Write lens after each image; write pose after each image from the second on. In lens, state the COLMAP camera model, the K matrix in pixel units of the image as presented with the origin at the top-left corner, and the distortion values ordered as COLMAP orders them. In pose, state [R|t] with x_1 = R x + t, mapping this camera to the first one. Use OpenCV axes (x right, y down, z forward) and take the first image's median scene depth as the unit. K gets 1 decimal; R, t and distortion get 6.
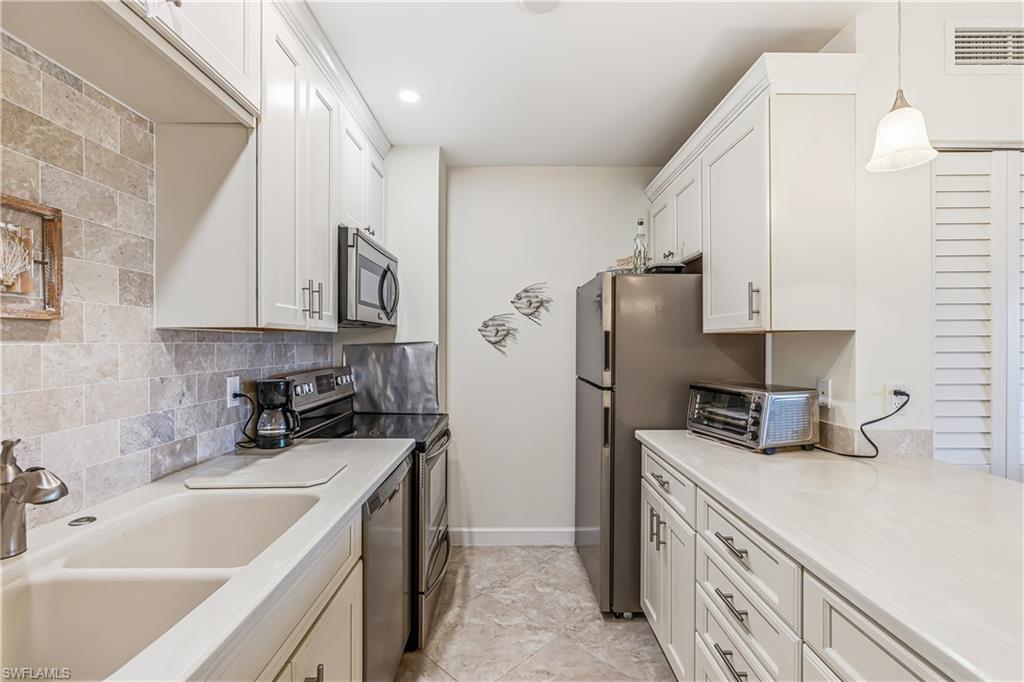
lens RADIAL K [[465.9, 0, 511.1], [0, 465.9, 340.7], [0, 0, 1]] dist [-0.012126, 0.000958]
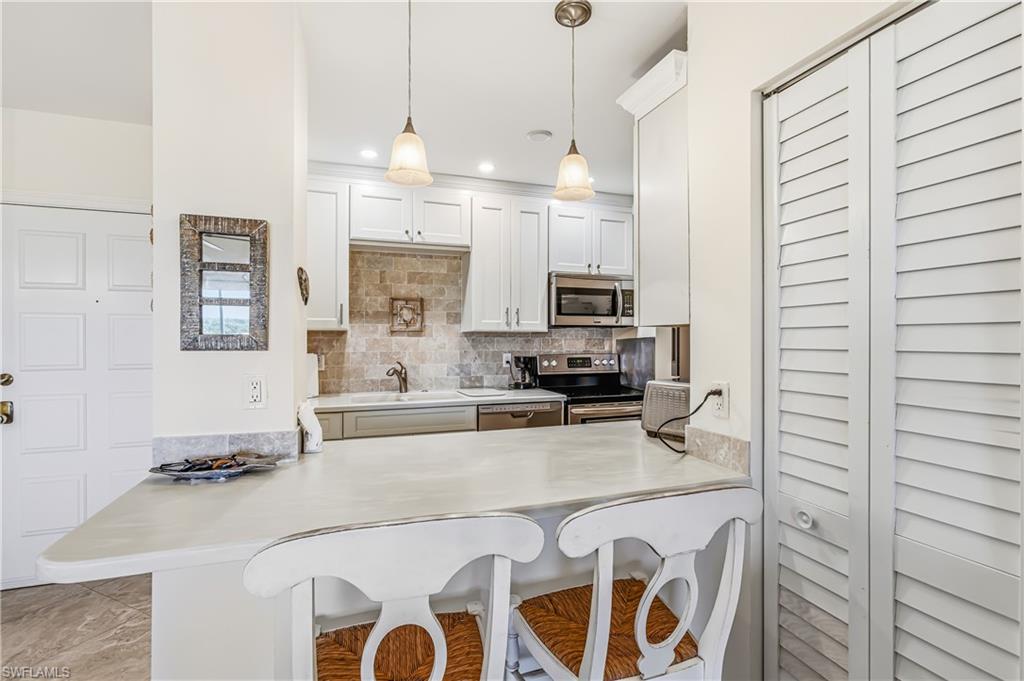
lens RADIAL K [[465.9, 0, 511.1], [0, 465.9, 339.7], [0, 0, 1]] dist [-0.012126, 0.000958]
pose [[0.323712, 0.002945, -0.946151, 1.779121], [-0.000093, 0.999995, 0.003081, 0.007566], [0.946156, -0.000909, 0.323711, 0.368734]]
